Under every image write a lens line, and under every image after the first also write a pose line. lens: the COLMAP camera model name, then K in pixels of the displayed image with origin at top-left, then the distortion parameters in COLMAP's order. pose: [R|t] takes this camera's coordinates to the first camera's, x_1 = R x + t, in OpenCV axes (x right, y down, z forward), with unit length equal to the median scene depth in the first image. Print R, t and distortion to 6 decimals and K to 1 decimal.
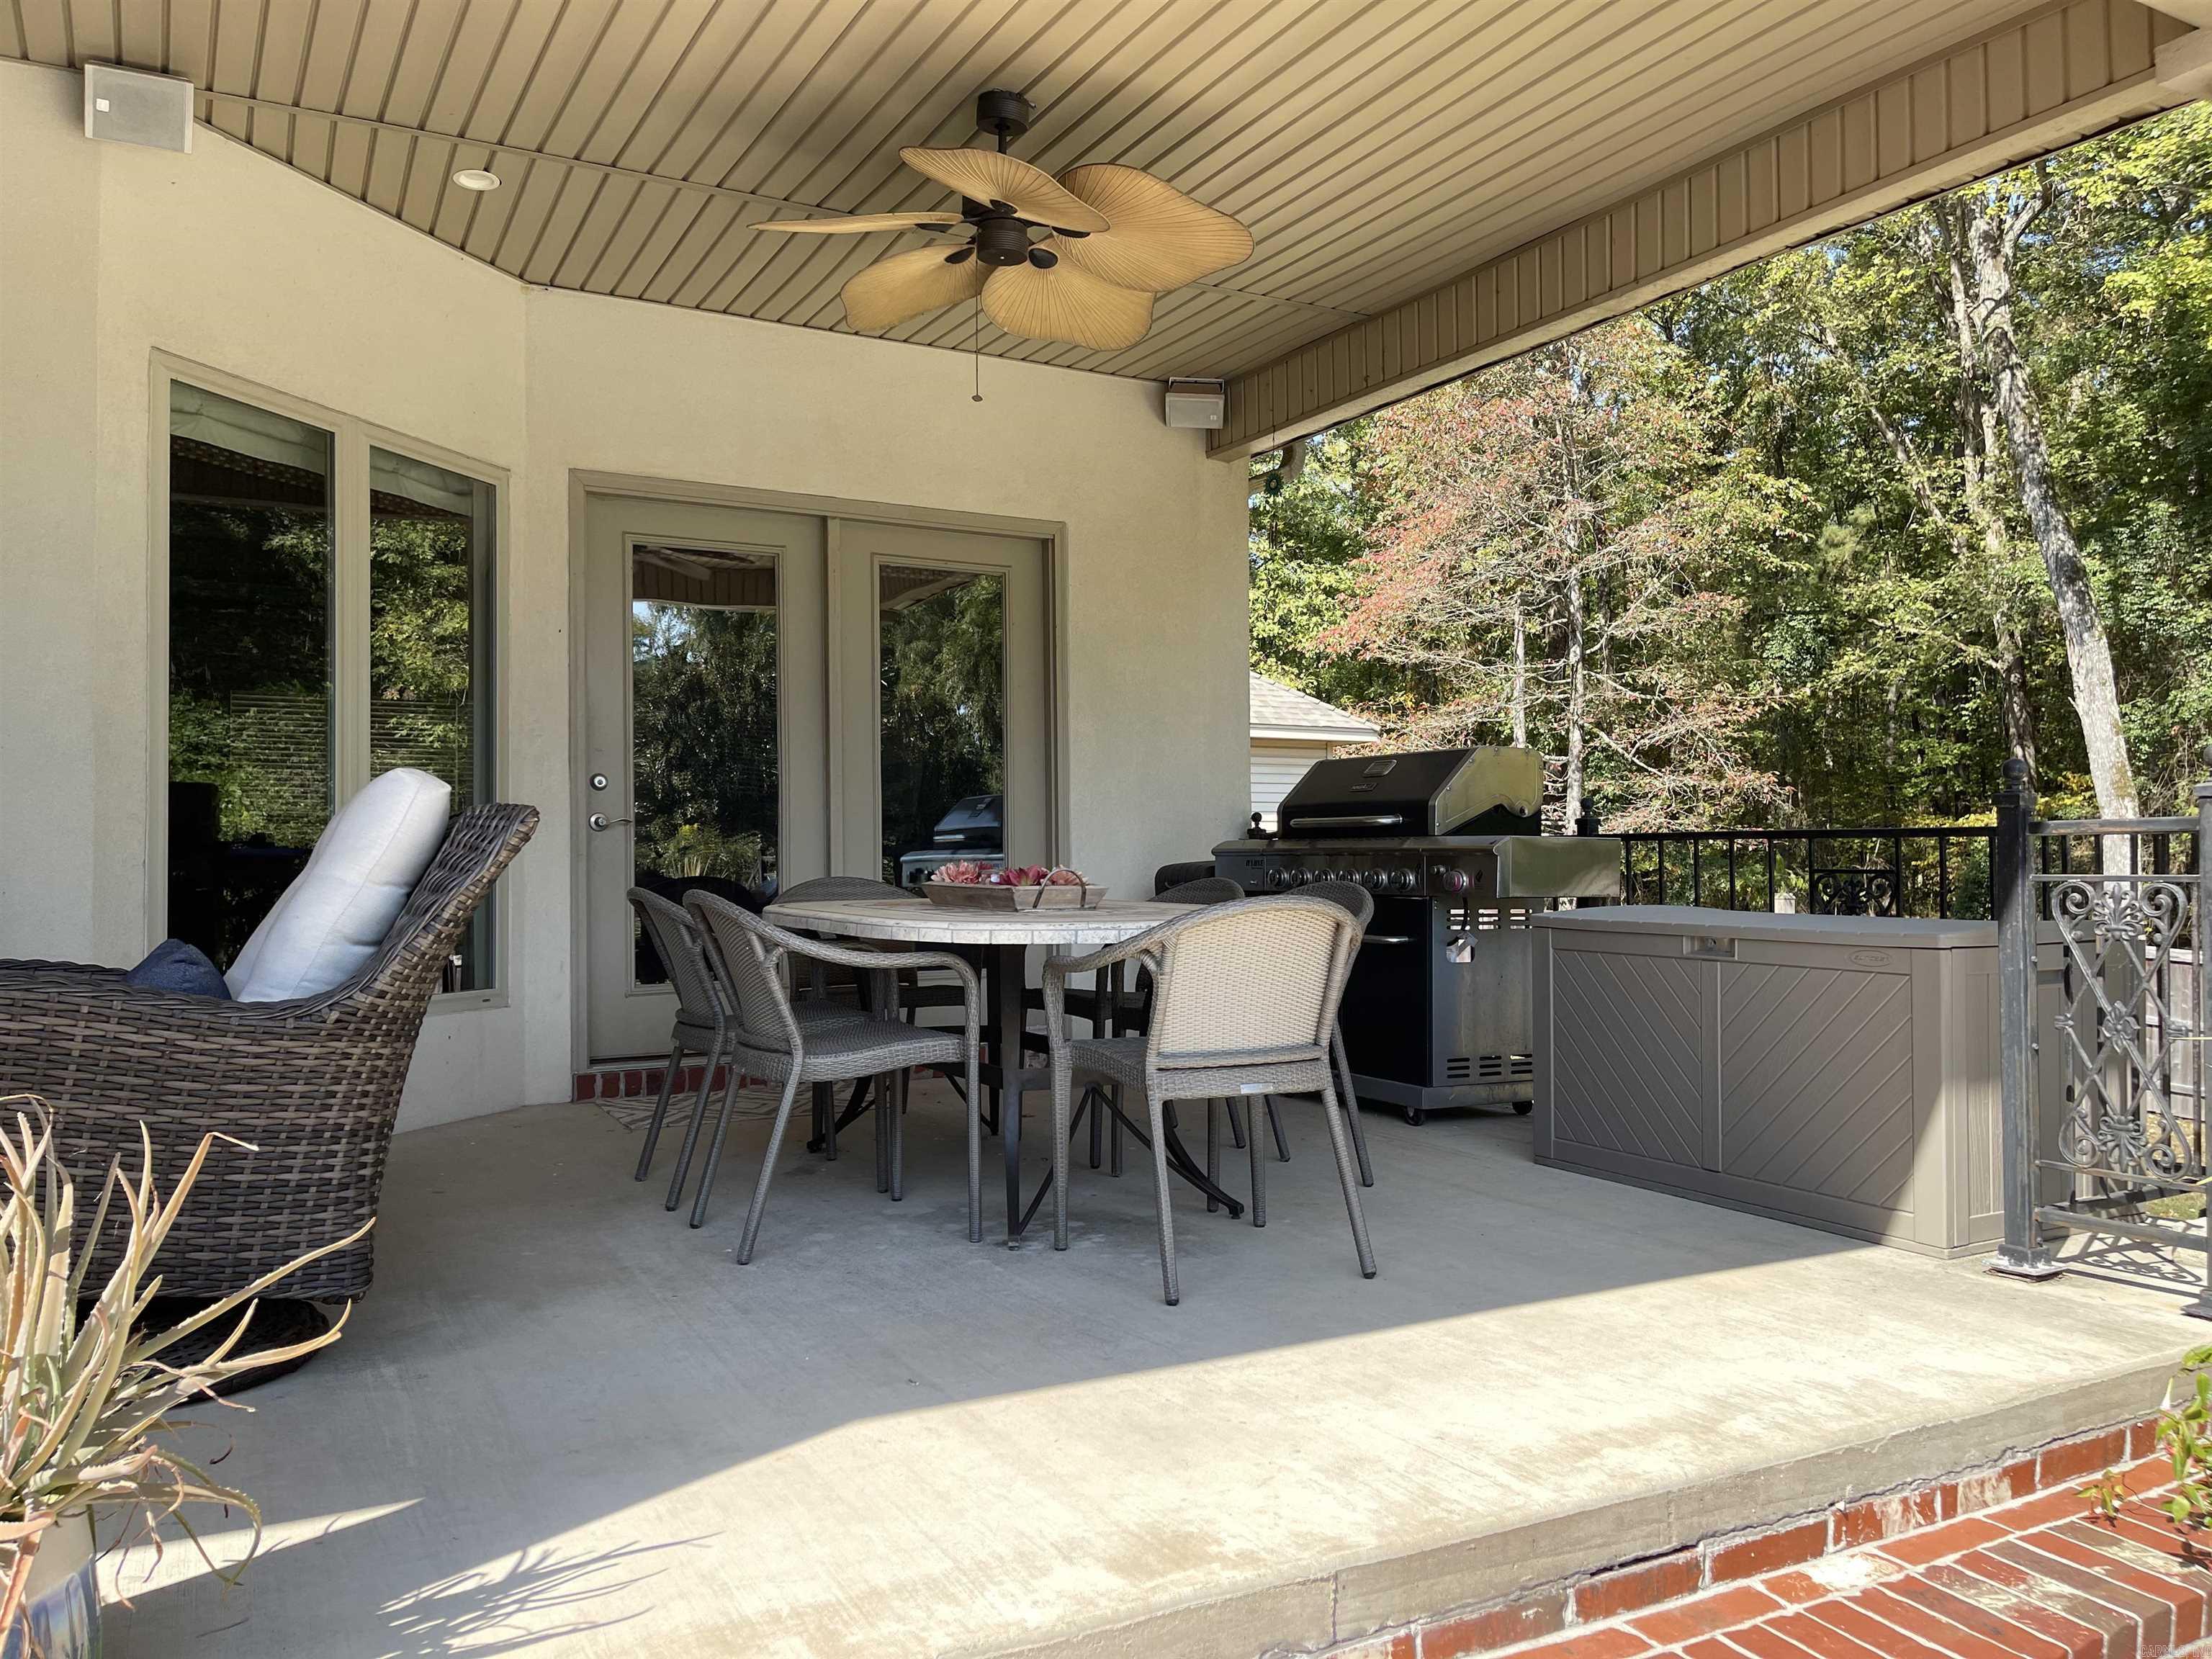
lens RADIAL K [[1689.9, 0, 1106.0], [0, 1689.9, 829.5], [0, 0, 1]] dist [-0.000285, 0.001569]
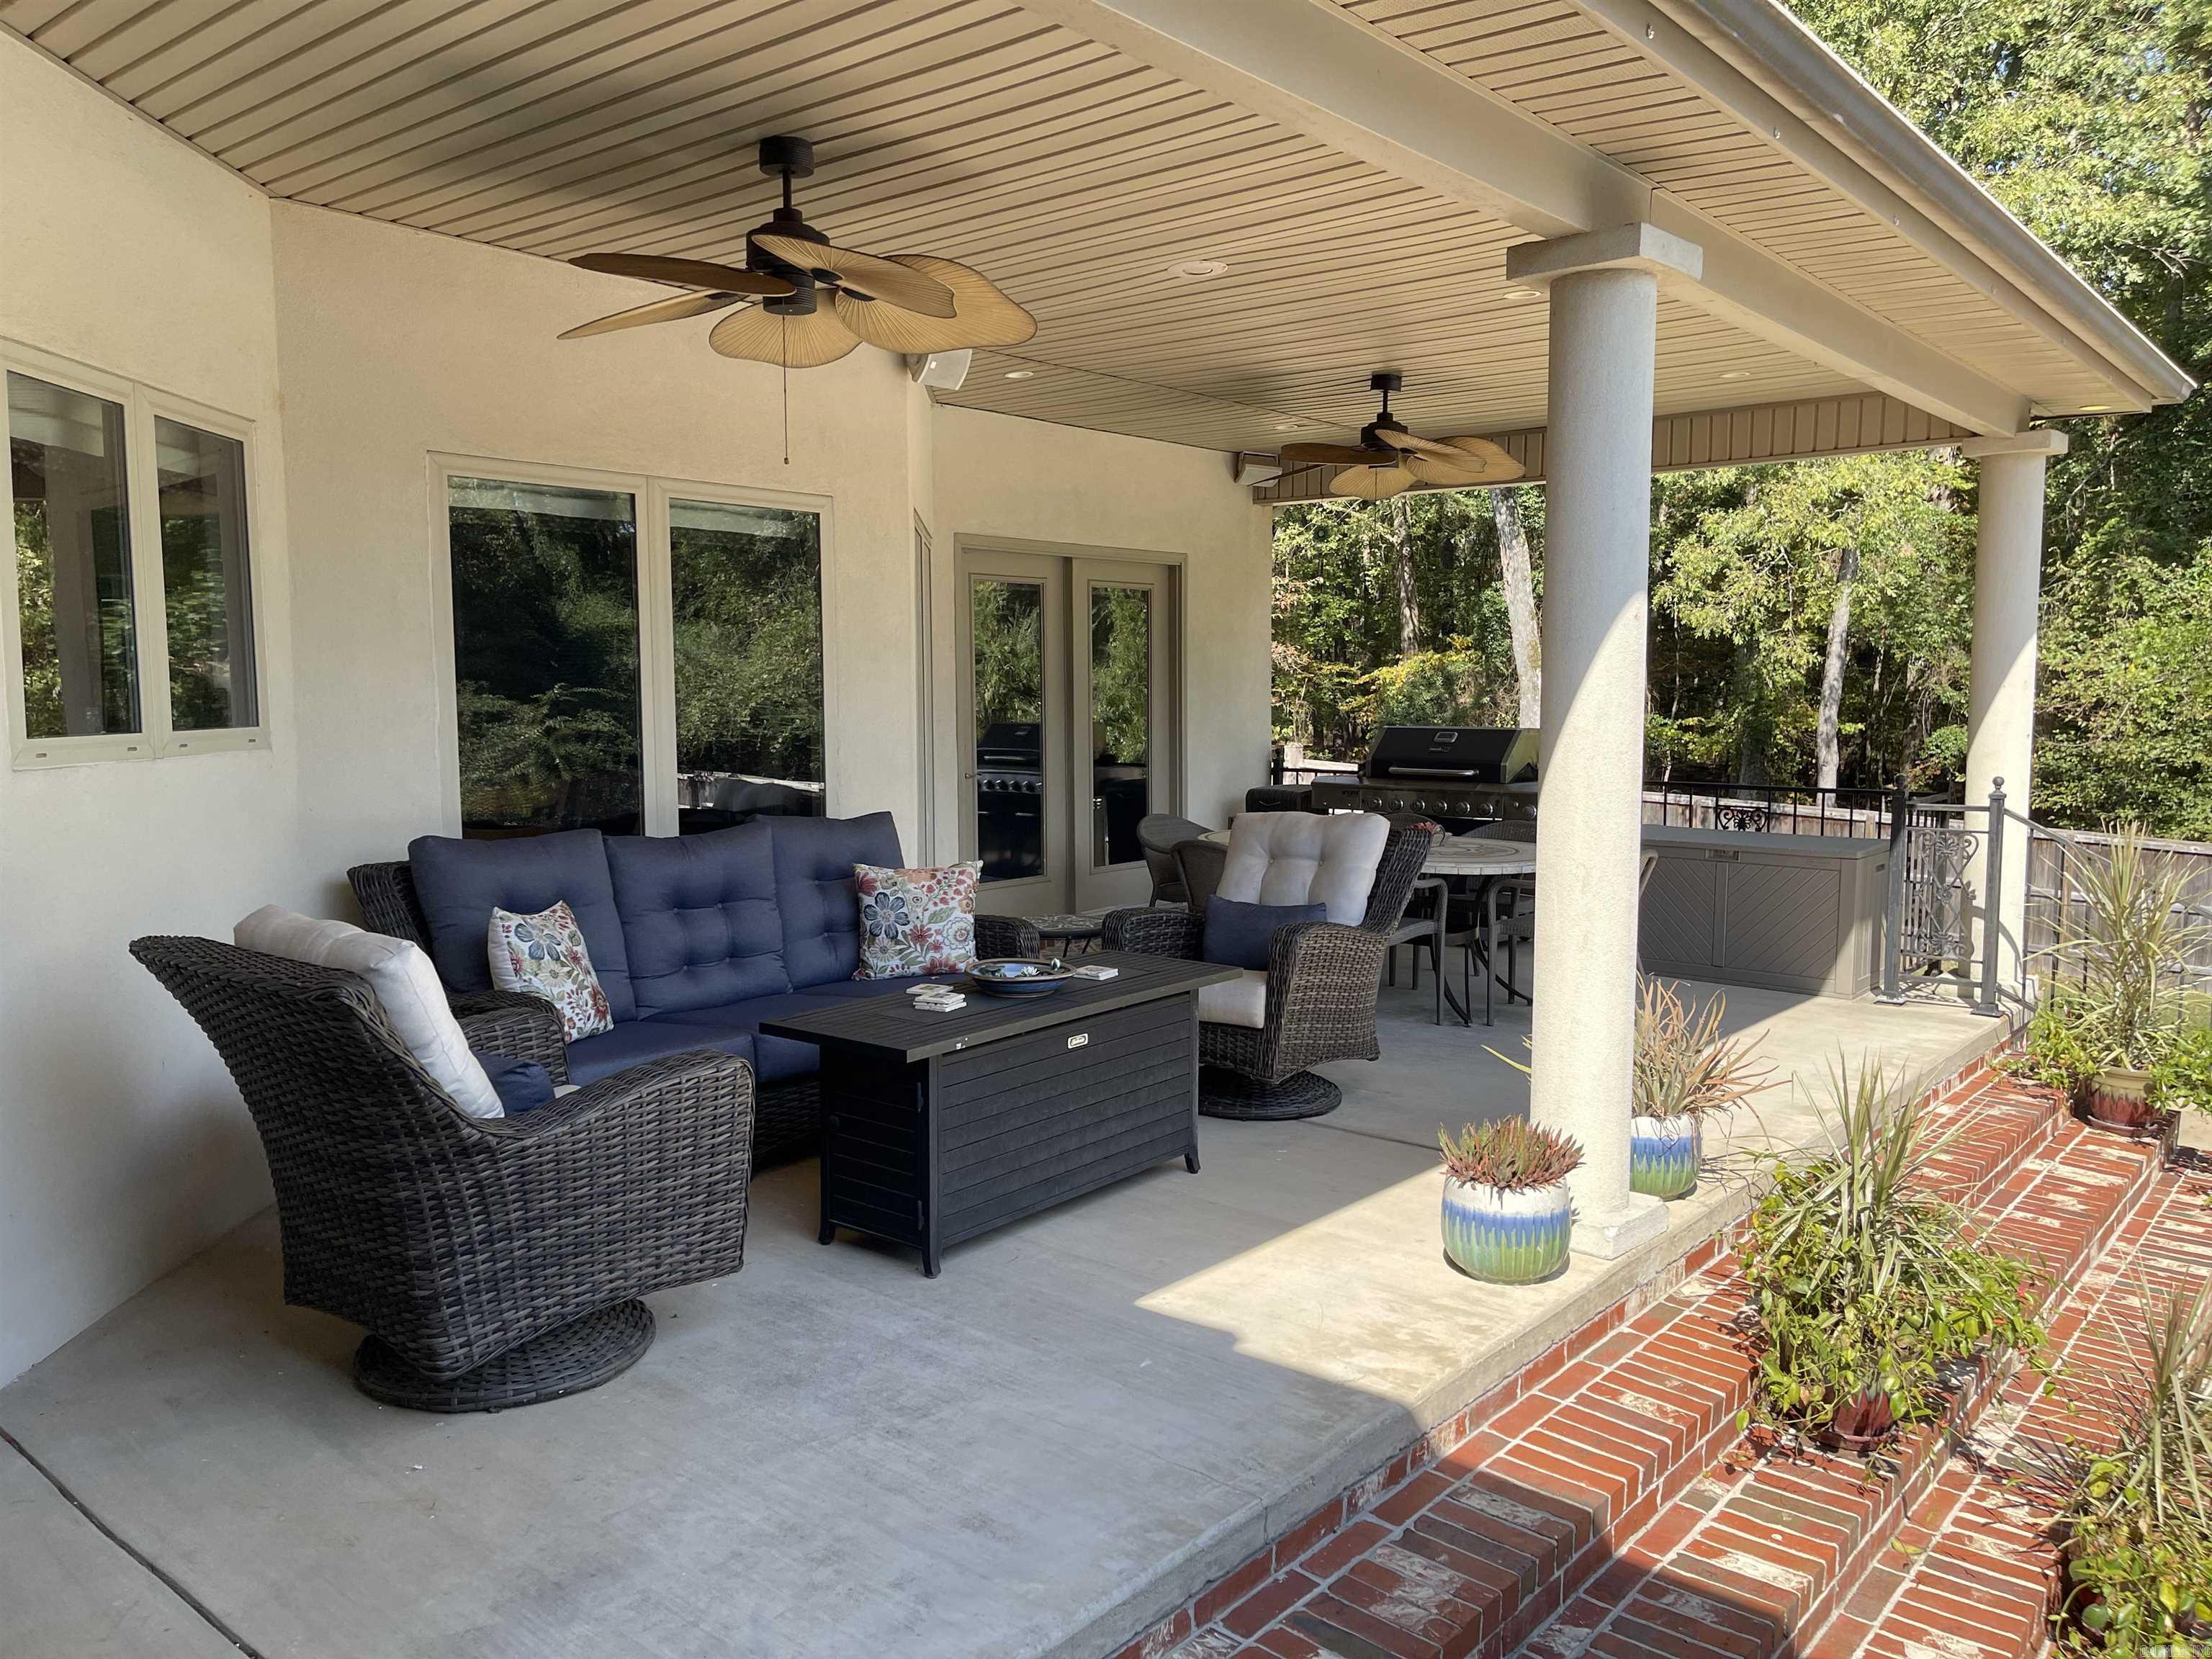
lens RADIAL K [[1689.9, 0, 1106.0], [0, 1689.9, 829.5], [0, 0, 1]] dist [-0.000285, 0.001569]
pose [[0.930346, -0.033874, 0.365115, -0.610743], [-0.005080, 0.994437, 0.105206, -0.097236], [-0.366648, -0.099733, 0.924999, -0.330886]]
